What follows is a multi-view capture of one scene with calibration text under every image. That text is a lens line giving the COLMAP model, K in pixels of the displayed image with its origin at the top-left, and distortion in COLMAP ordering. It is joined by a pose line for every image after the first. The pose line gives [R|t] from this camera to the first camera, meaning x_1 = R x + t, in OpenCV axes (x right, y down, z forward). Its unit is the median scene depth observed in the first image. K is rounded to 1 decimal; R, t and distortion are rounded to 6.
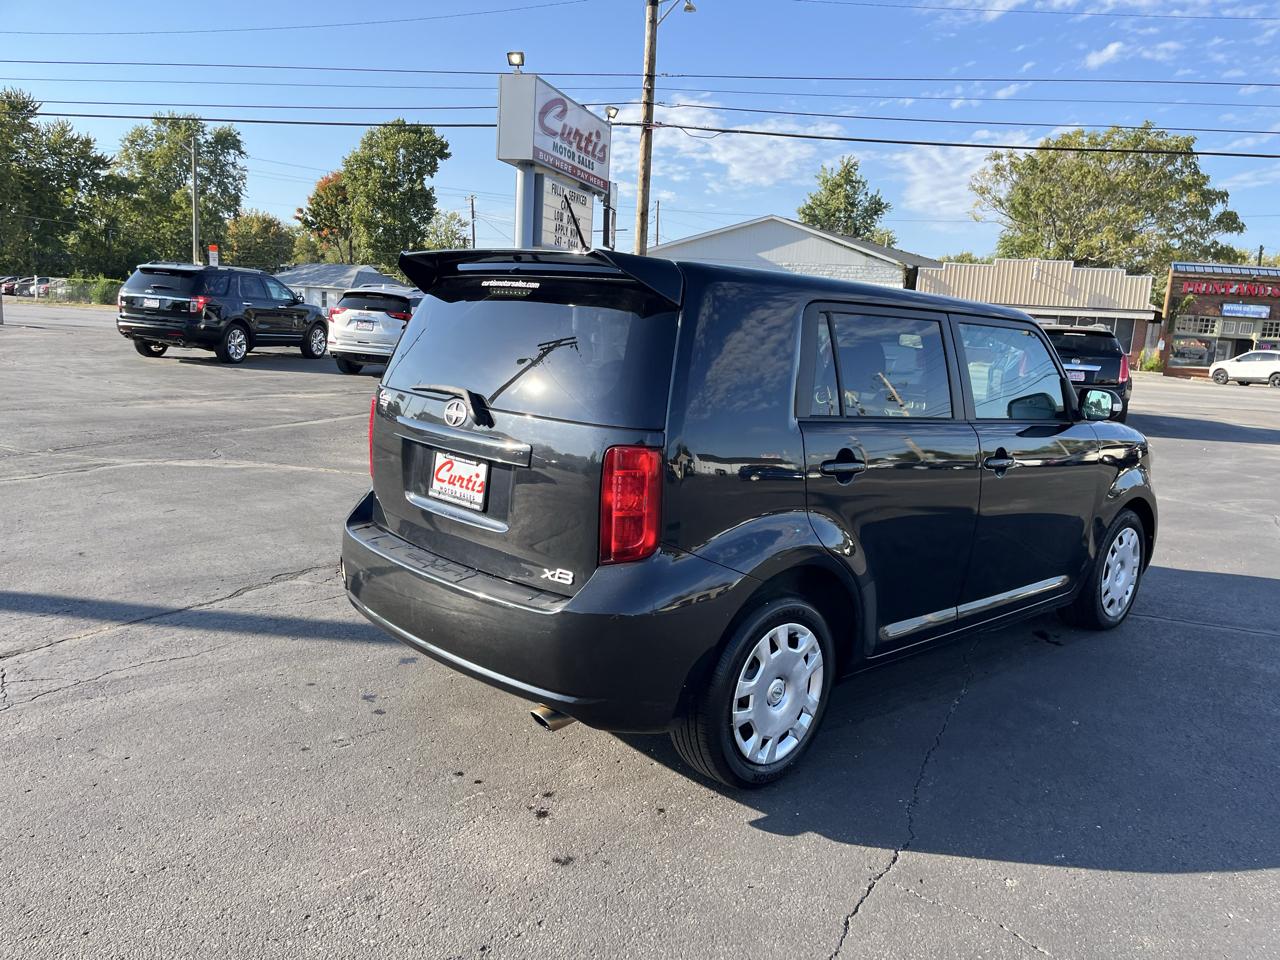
lens RADIAL K [[973.7, 0, 653.9], [0, 973.7, 482.8], [0, 0, 1]] dist [0.066501, -0.092756]
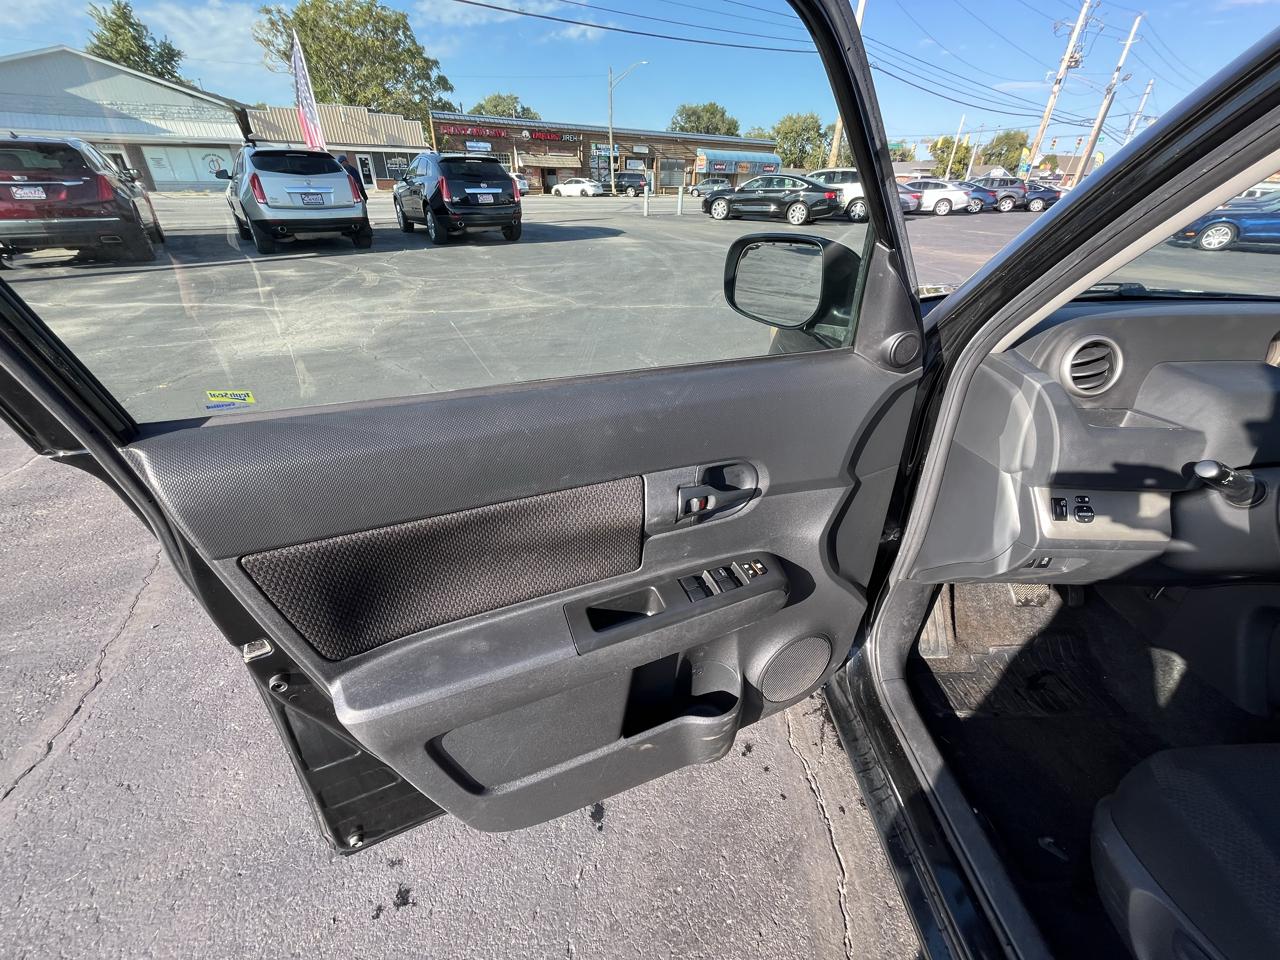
lens RADIAL K [[518.2, 0, 637.9], [0, 518.2, 479.7], [0, 0, 1]] dist [-0.002709, -0.000244]
pose [[0.666660, -0.414045, 0.619783, -0.006164], [0.144698, 0.887593, 0.437312, -0.042590], [-0.731182, -0.201857, 0.651634, 0.291688]]
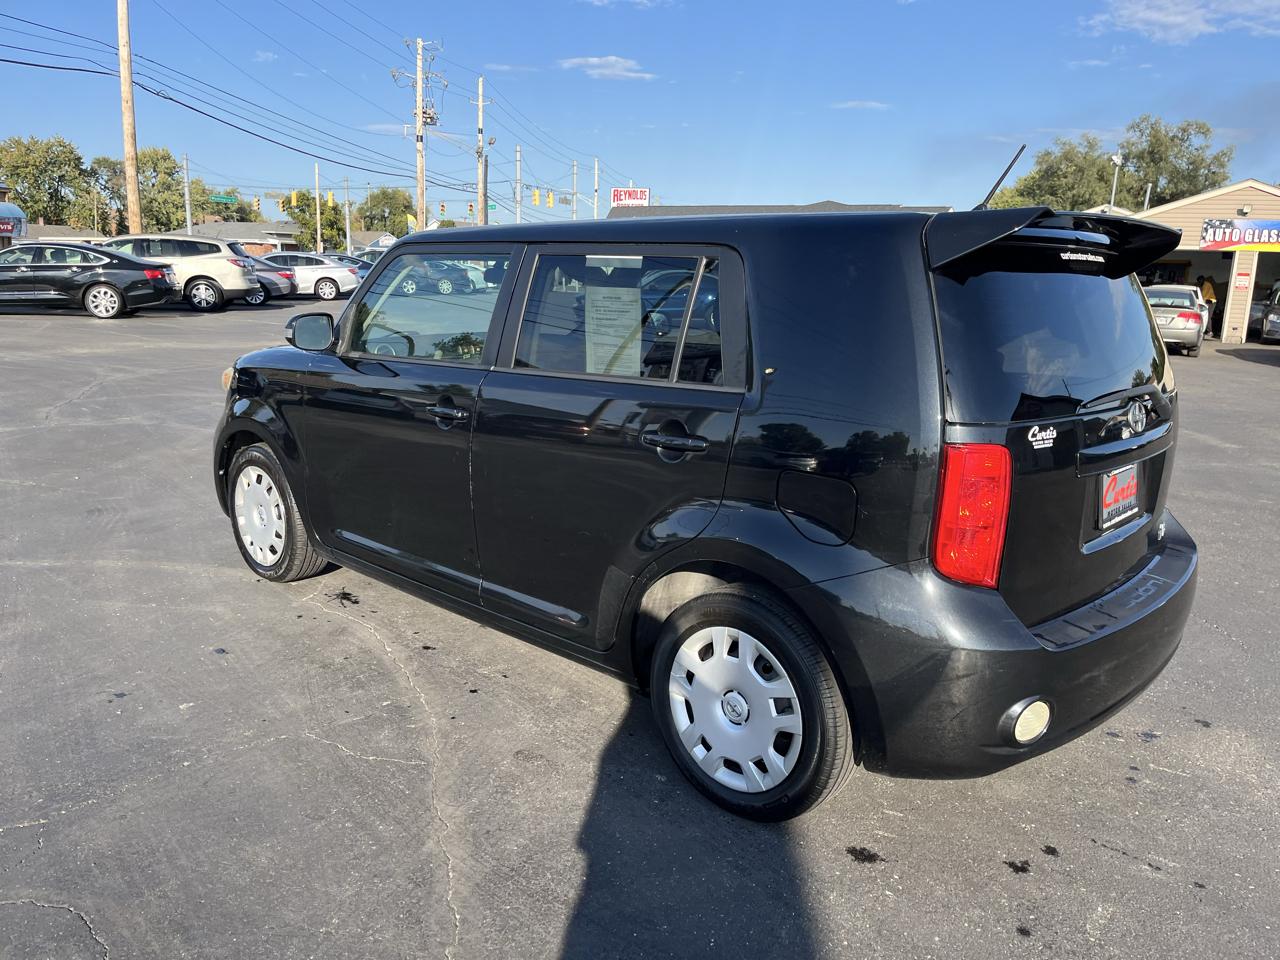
lens RADIAL K [[970.1, 0, 653.5], [0, 970.1, 481.2], [0, 0, 1]] dist [0.067631, -0.089111]
pose [[-0.064232, -0.272284, 0.960071, -0.170741], [0.131244, 0.951396, 0.278605, -0.052502], [-0.989267, 0.143899, -0.025374, 0.244013]]
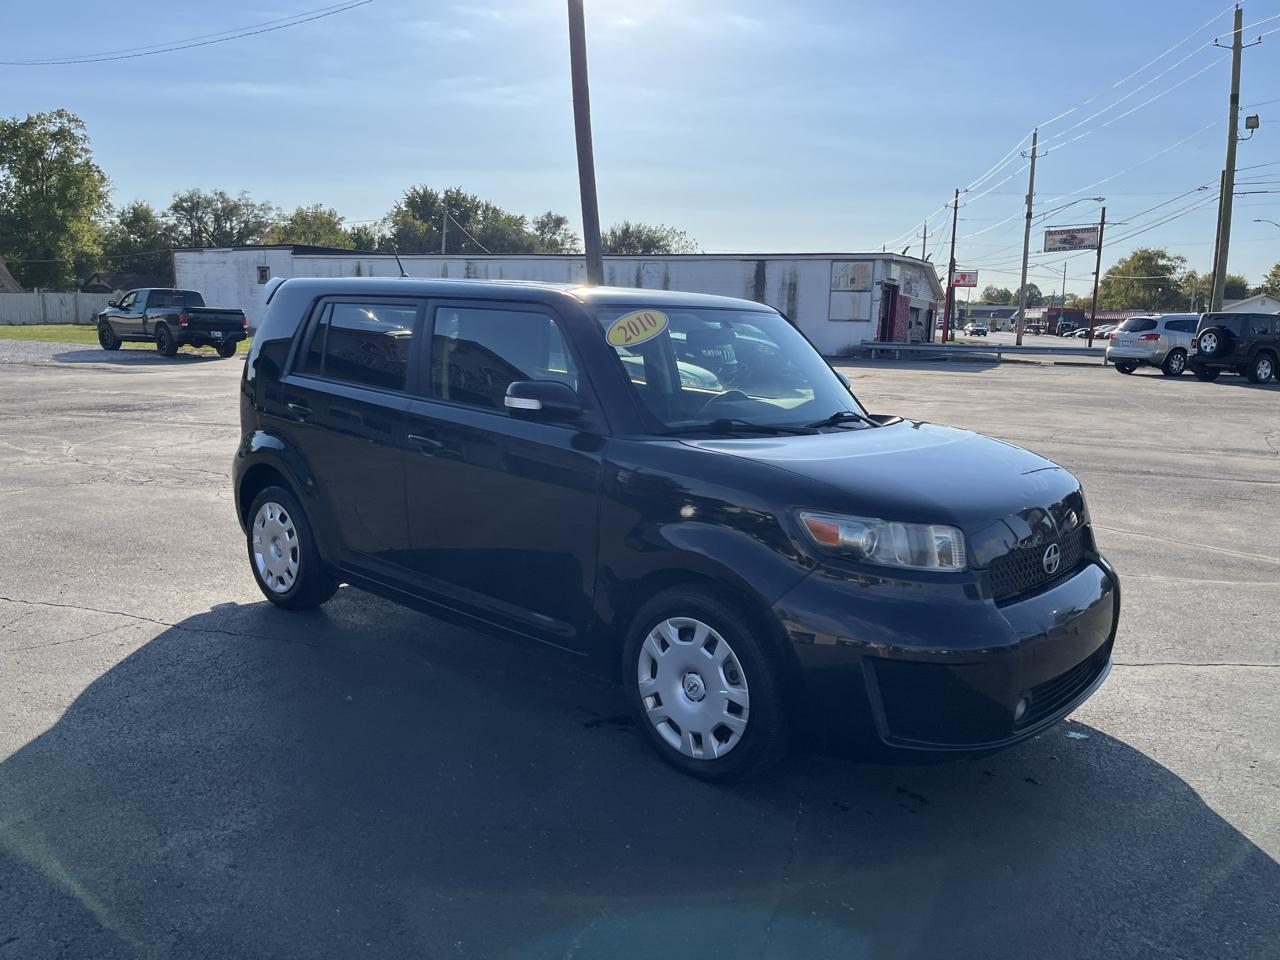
lens RADIAL K [[969.5, 0, 652.5], [0, 969.5, 487.7], [0, 0, 1]] dist [0.069967, -0.088962]
pose [[0.081507, 0.115956, -0.989904, 0.287361], [-0.190460, 0.976718, 0.098729, -0.024575], [0.978306, 0.180490, 0.101694, 0.236774]]
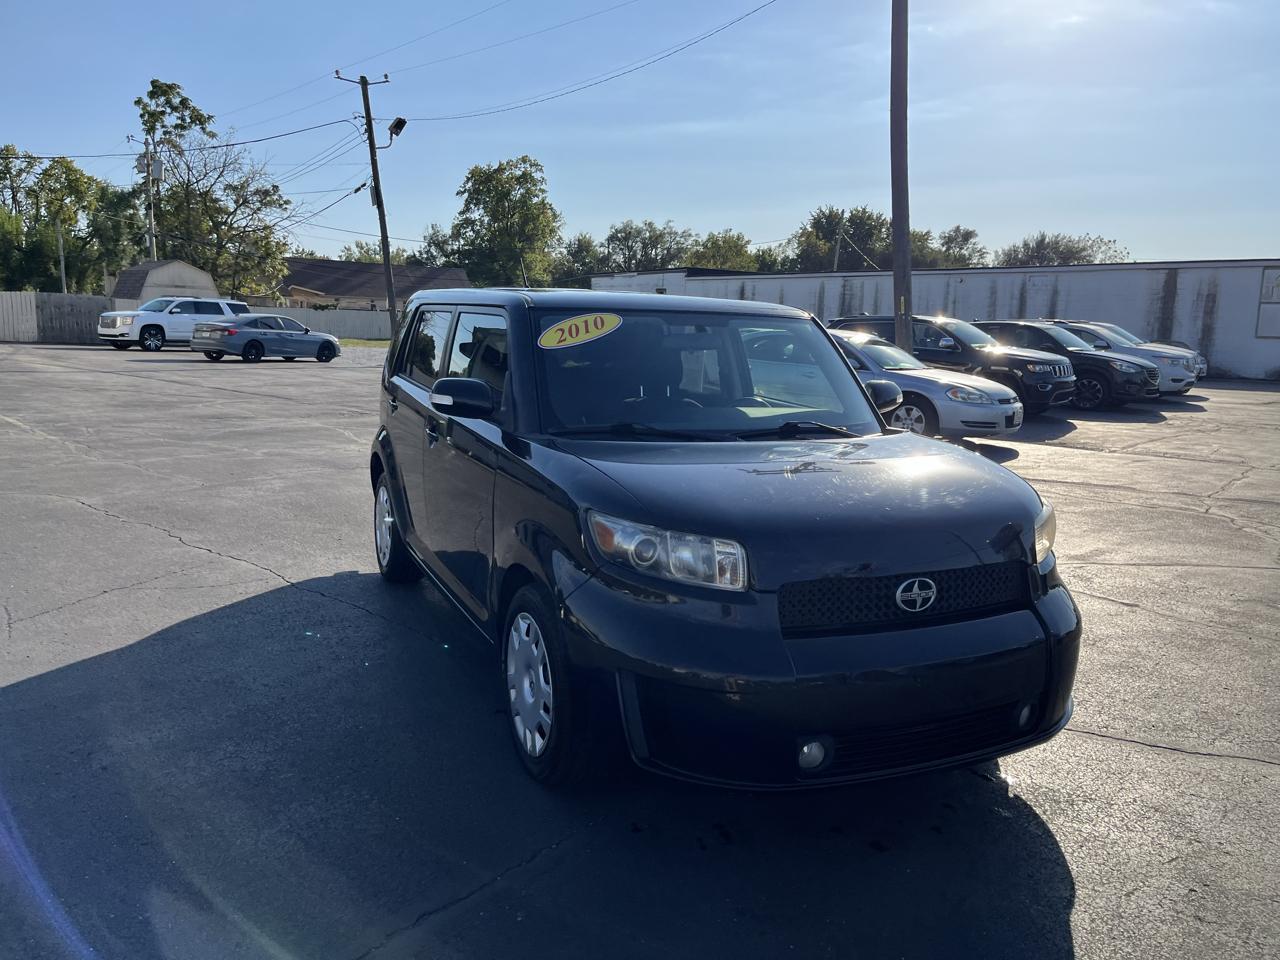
lens RADIAL K [[974.1, 0, 652.3], [0, 974.1, 487.8], [0, 0, 1]] dist [0.047809, -0.047628]
pose [[-0.317302, 0.089677, -0.944075, 0.276444], [-0.206356, 0.965135, 0.161033, -0.040179], [0.925601, 0.245912, -0.287734, 0.326674]]
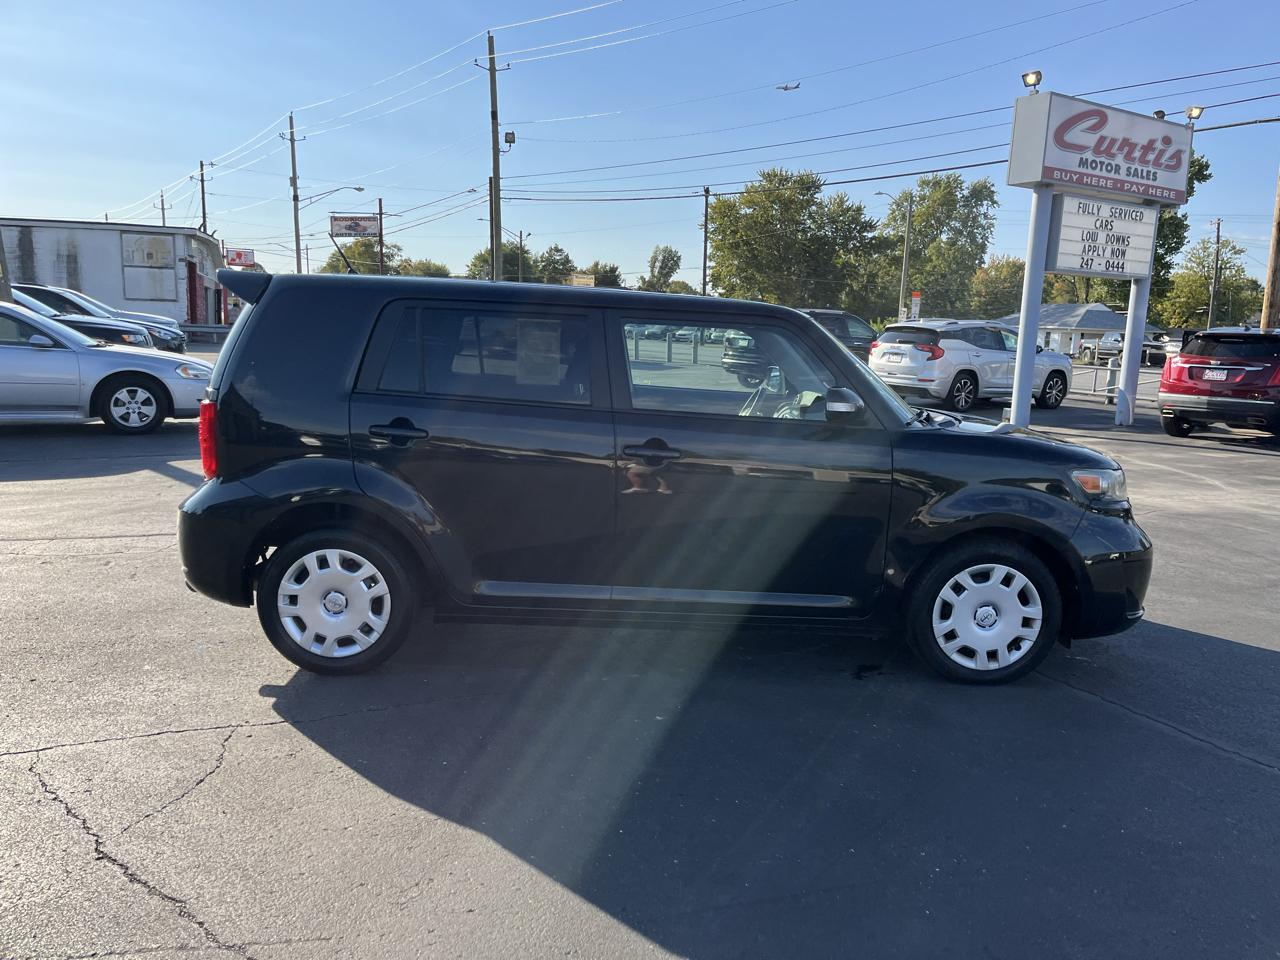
lens RADIAL K [[969.5, 0, 652.5], [0, 969.5, 487.7], [0, 0, 1]] dist [0.069967, -0.088962]
pose [[0.737360, 0.080879, -0.670641, 0.215394], [-0.105949, 0.994366, 0.003431, 0.002524], [0.667140, 0.068524, 0.741774, 0.052934]]
